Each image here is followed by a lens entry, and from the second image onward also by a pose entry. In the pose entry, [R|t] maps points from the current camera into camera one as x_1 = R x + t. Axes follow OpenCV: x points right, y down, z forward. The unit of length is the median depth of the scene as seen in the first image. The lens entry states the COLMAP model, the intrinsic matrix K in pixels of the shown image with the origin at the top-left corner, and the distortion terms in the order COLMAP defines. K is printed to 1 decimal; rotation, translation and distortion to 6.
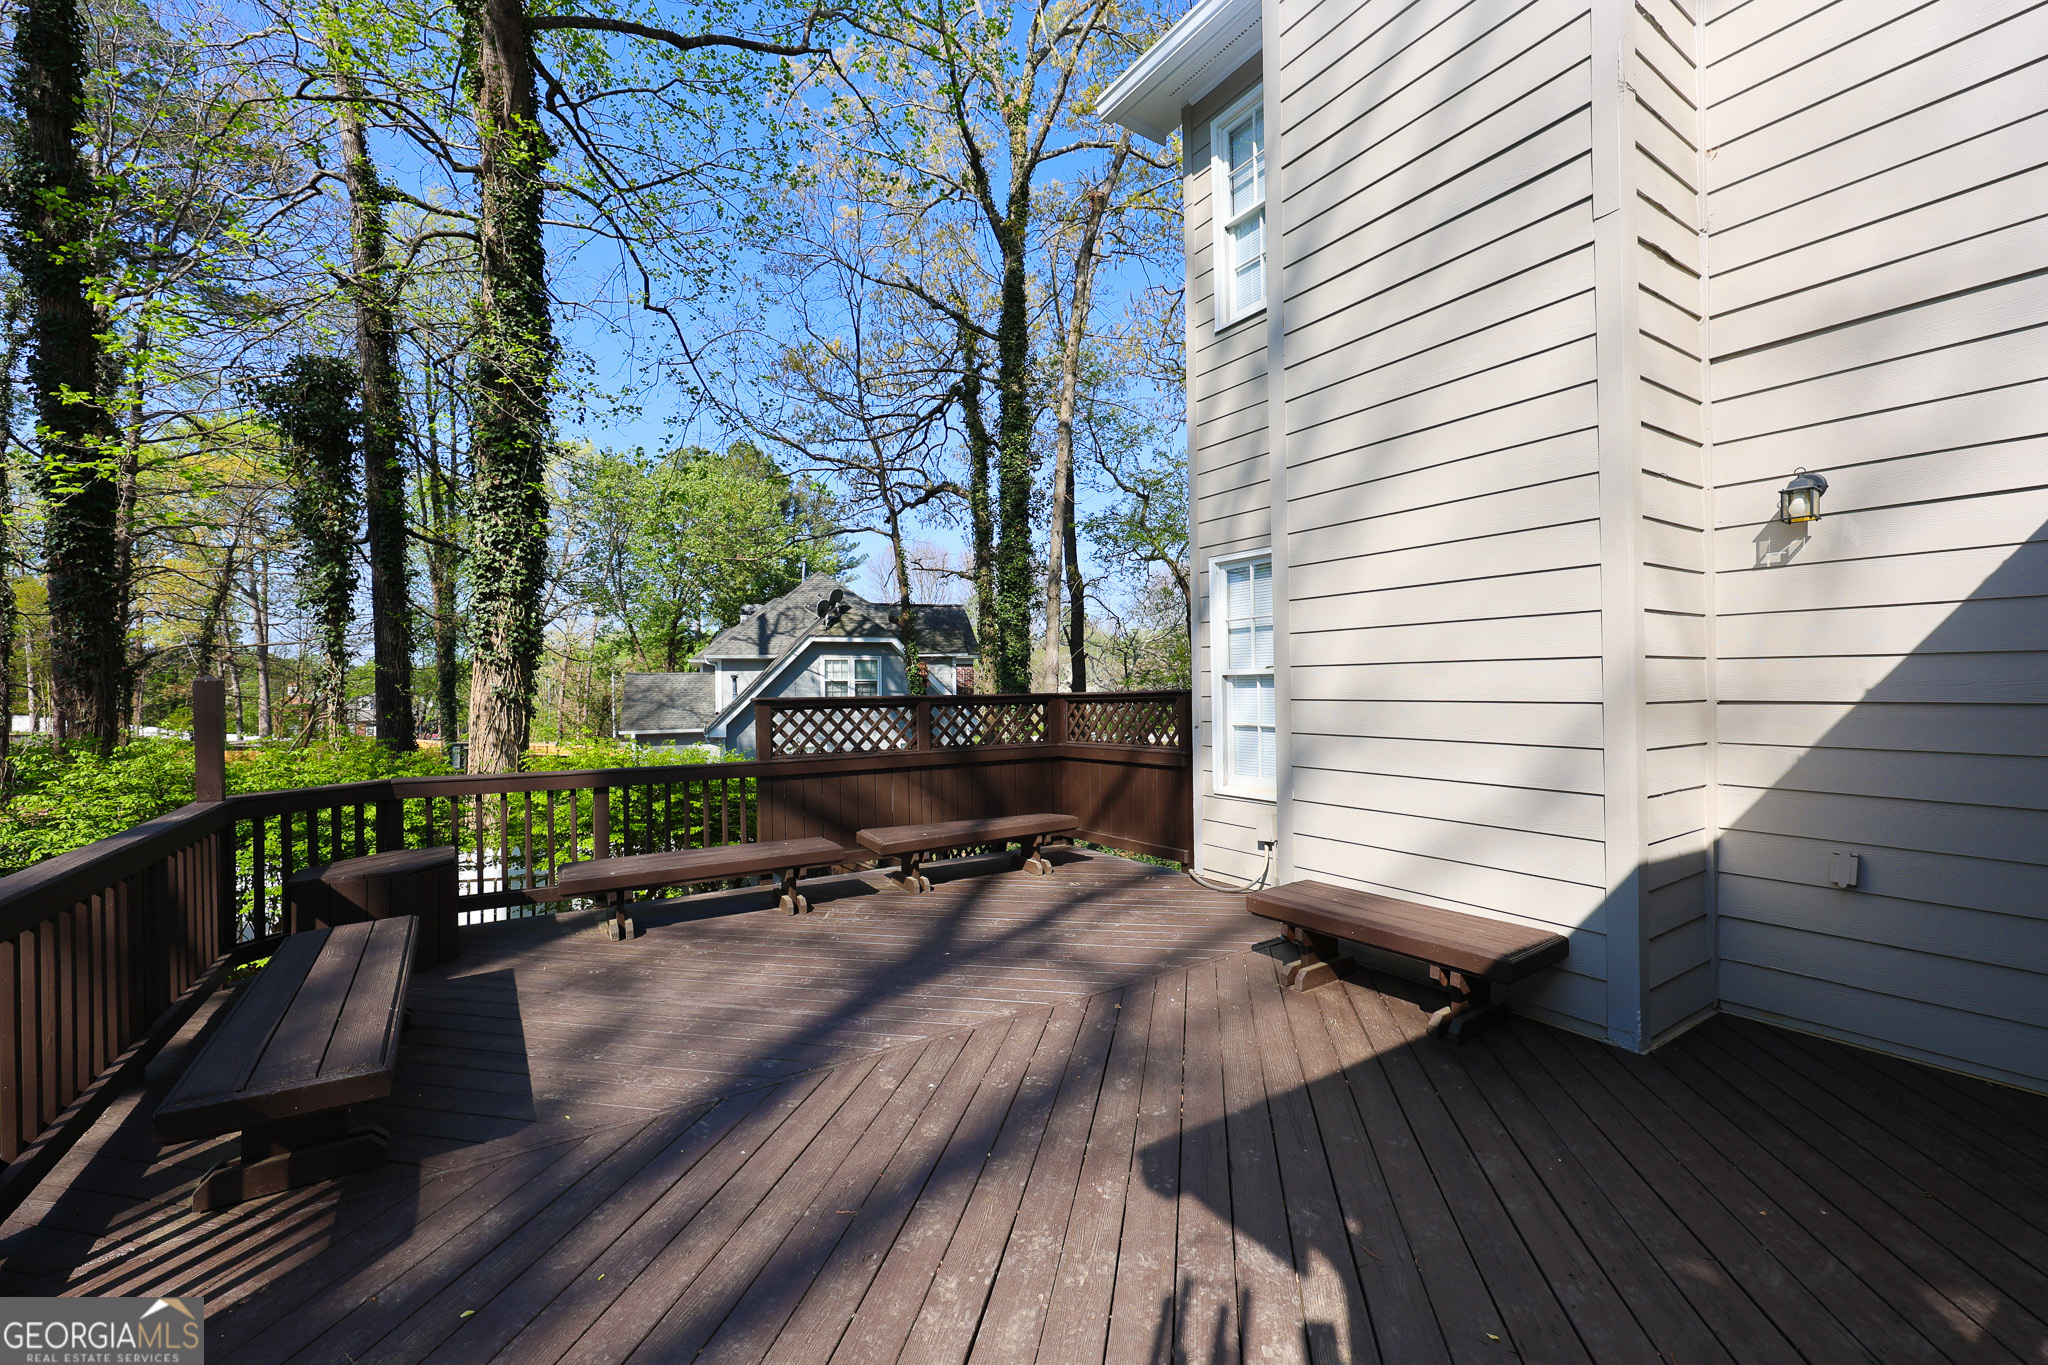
lens RADIAL K [[823.3, 0, 1008.7], [0, 823.3, 691.7], [0, 0, 1]] dist [0.000092, 0.000369]
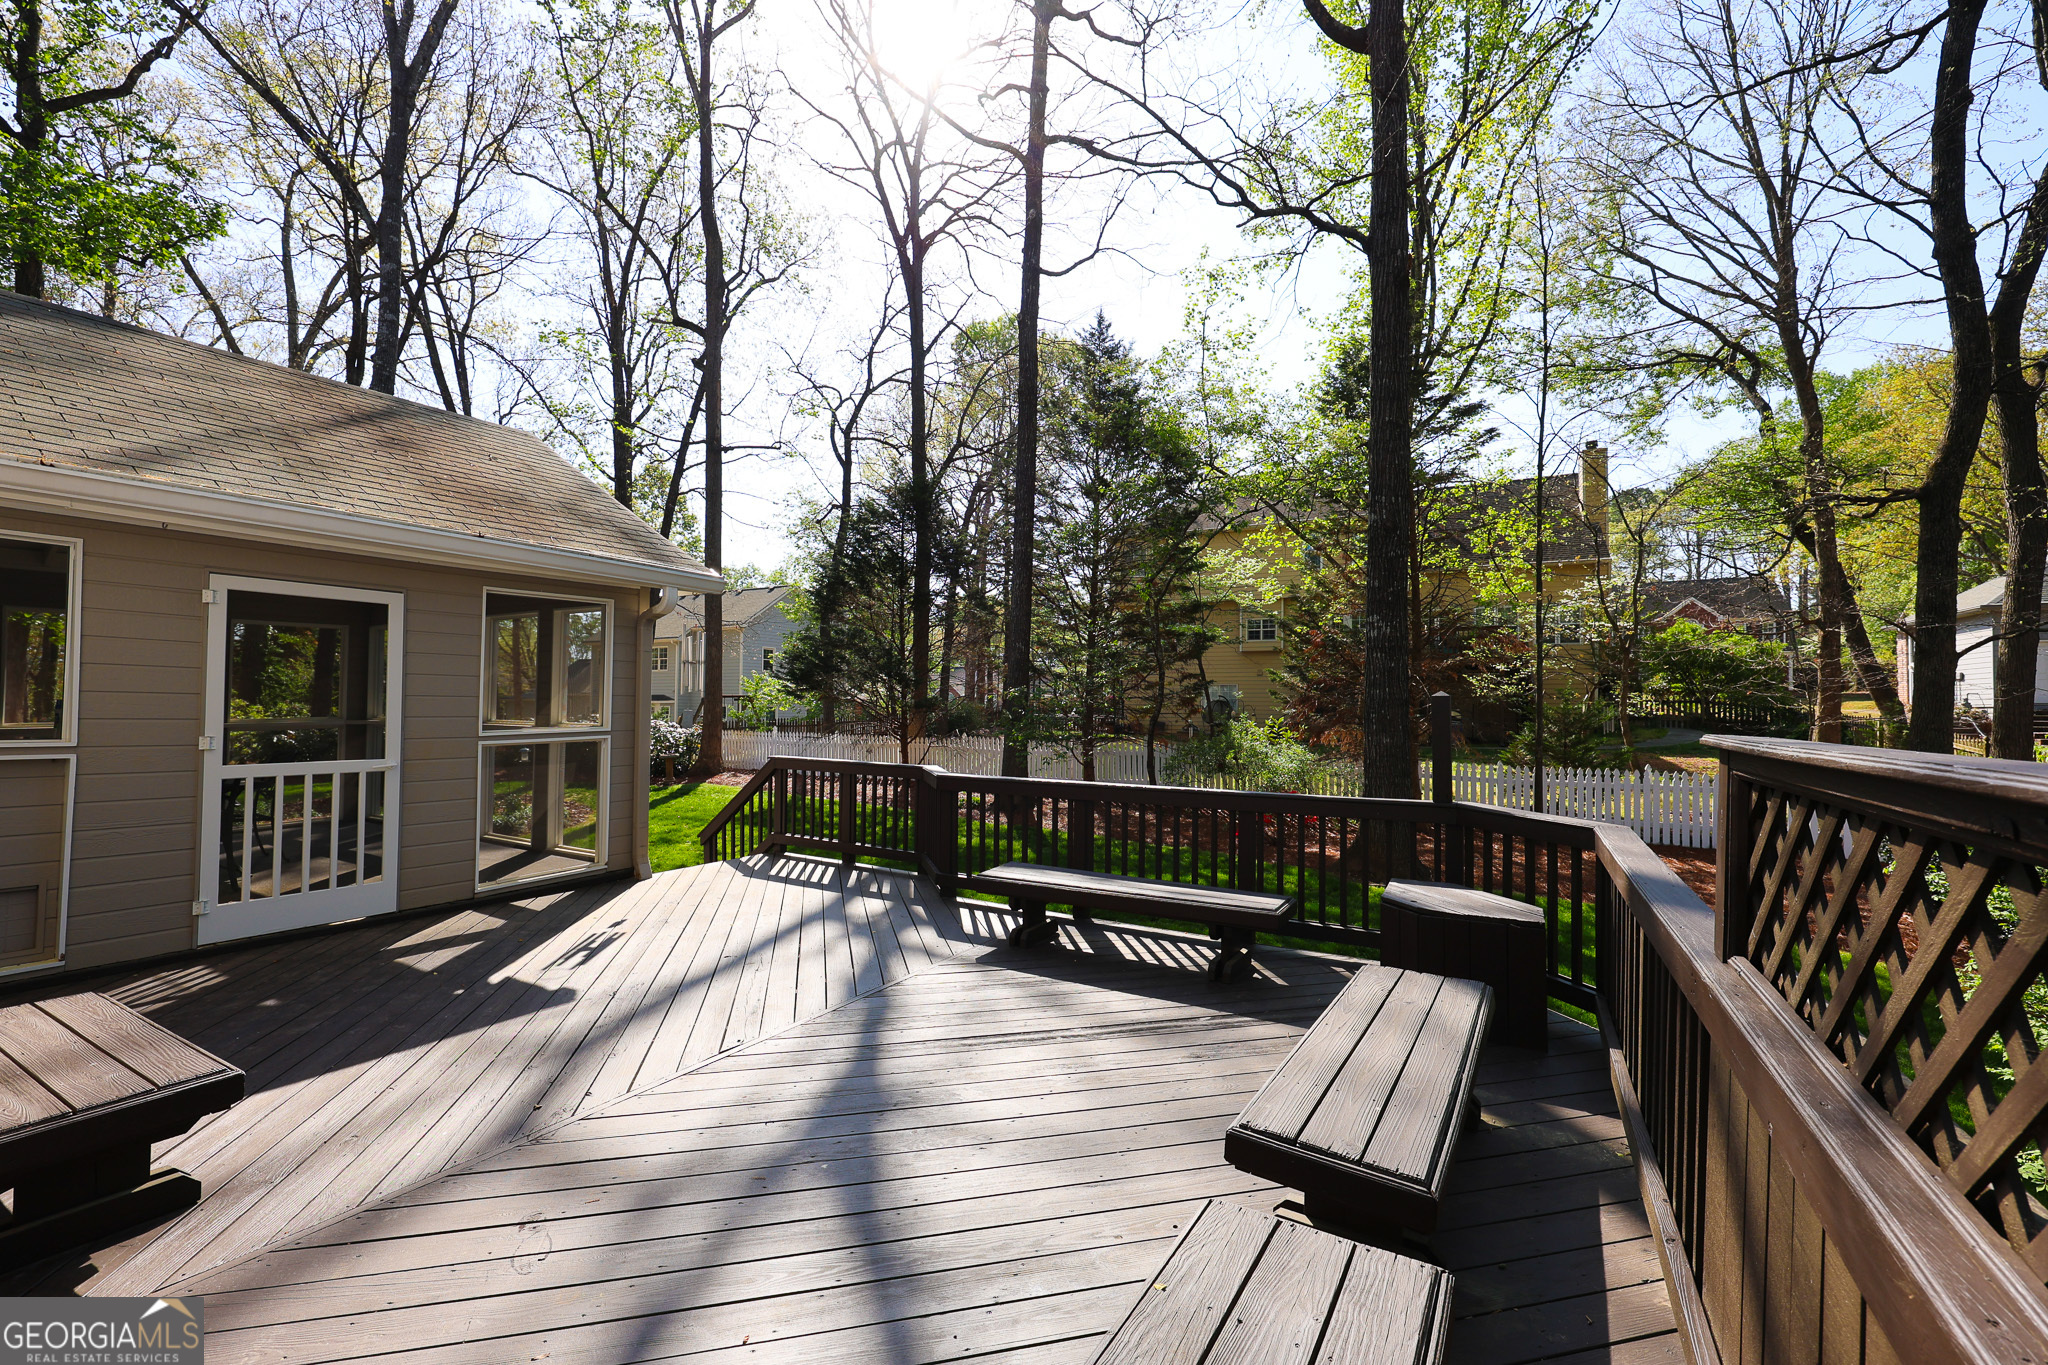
lens RADIAL K [[823.3, 0, 1022.6], [0, 823.3, 678.7], [0, 0, 1]] dist [0.000092, 0.000369]
pose [[-0.888234, -0.009357, -0.459297, 0.097943], [0.000337, 0.999779, -0.021018, -0.012844], [0.459392, -0.018823, -0.888034, 2.160796]]
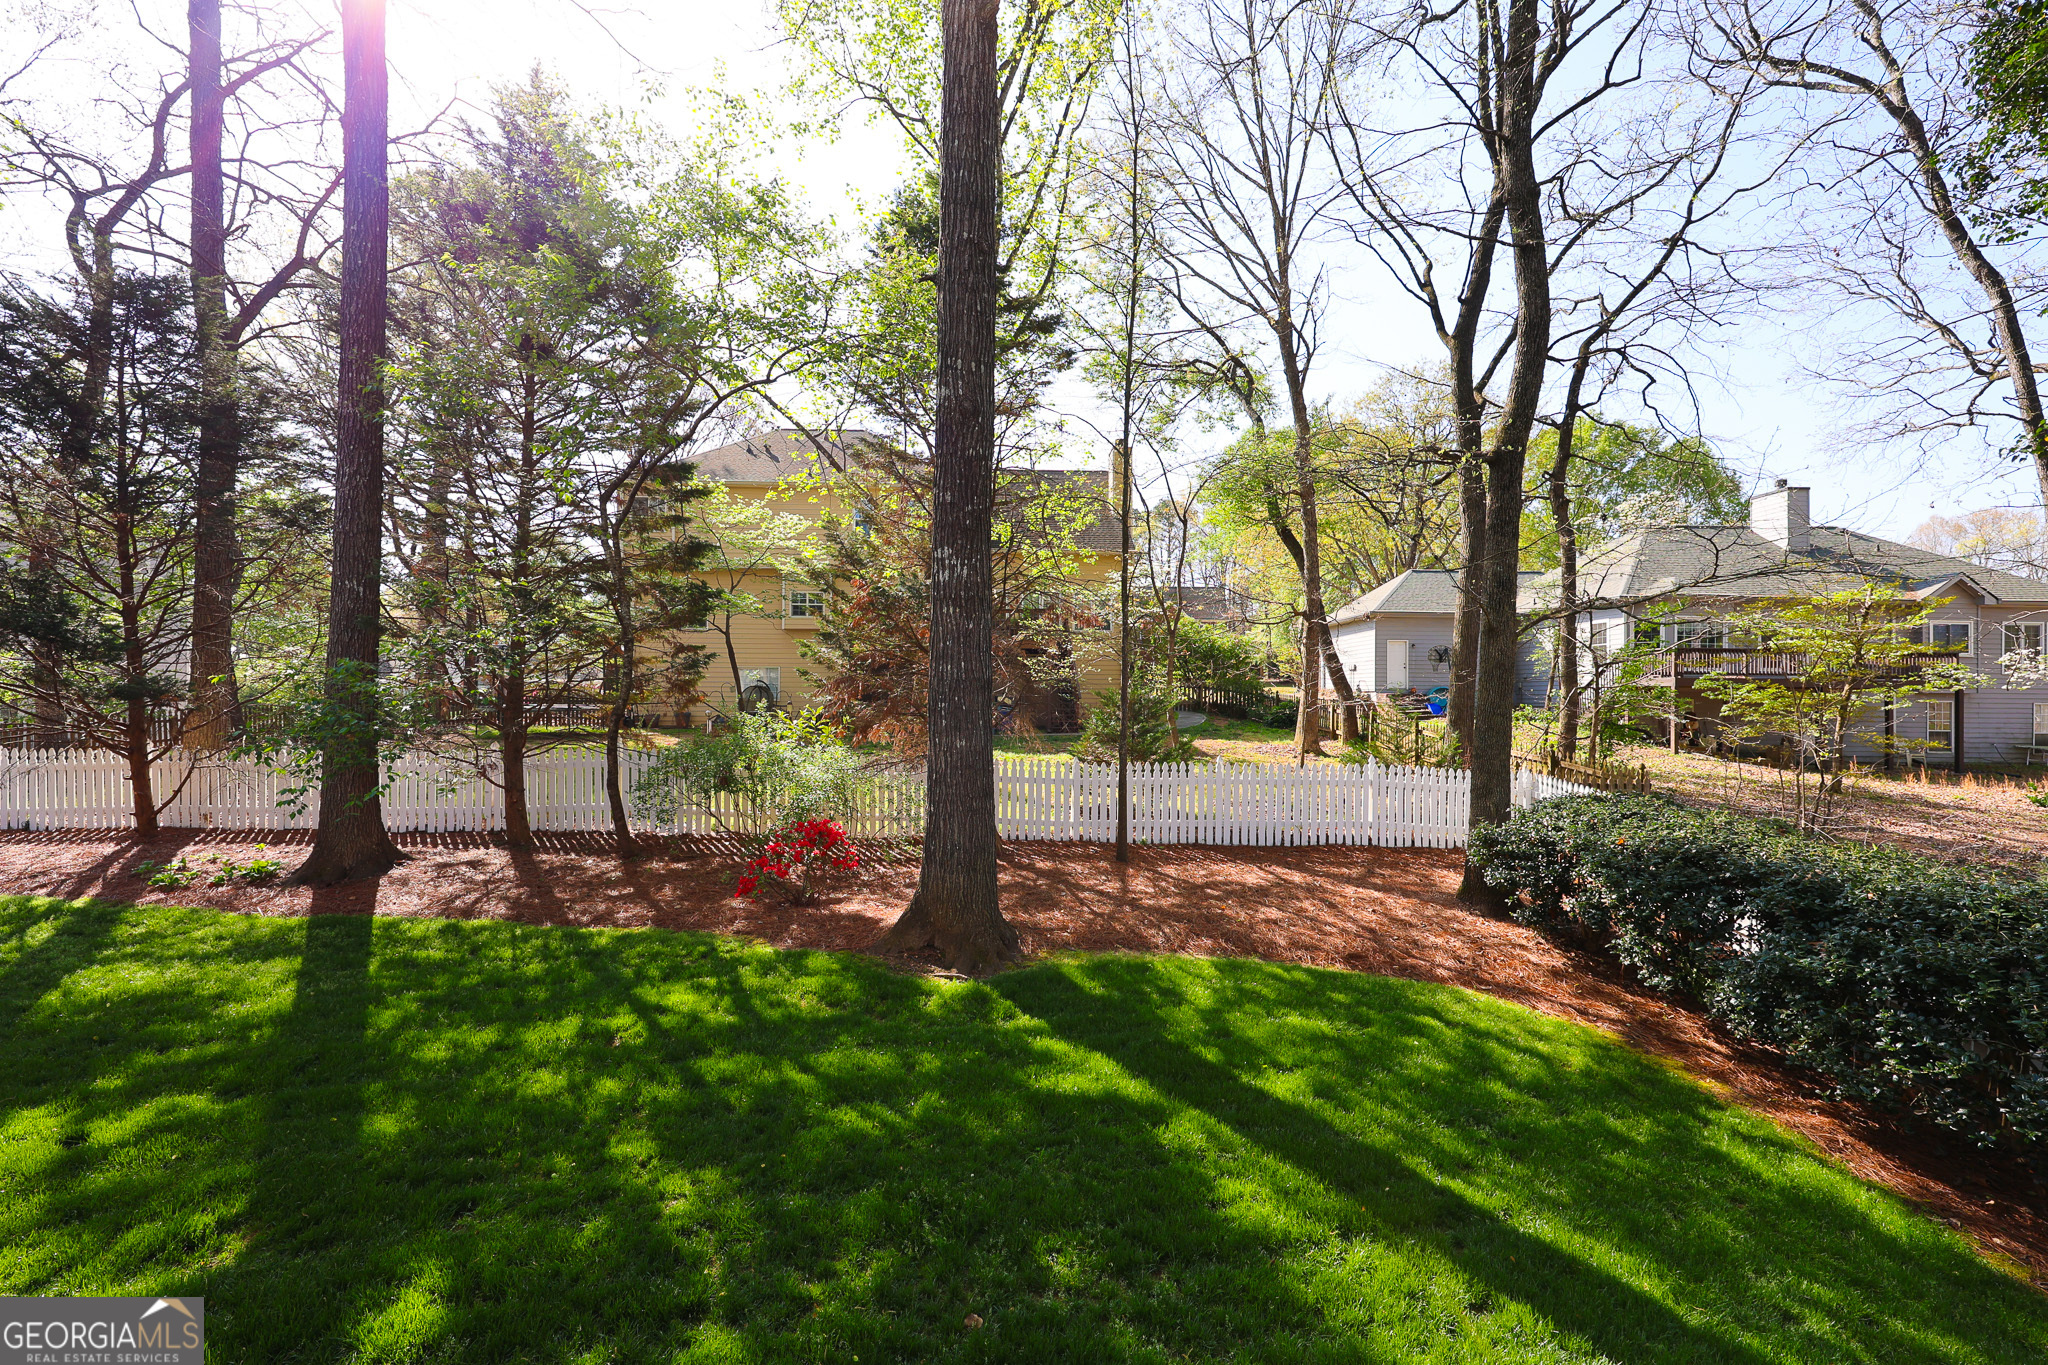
lens RADIAL K [[823.3, 0, 1016.1], [0, 823.3, 688.0], [0, 0, 1]] dist [0.000092, 0.000369]
pose [[-0.544096, 0.003613, -0.839015, -1.052014], [-0.001324, 0.999986, 0.005165, 0.011359], [0.839022, 0.003921, -0.544084, 1.134004]]
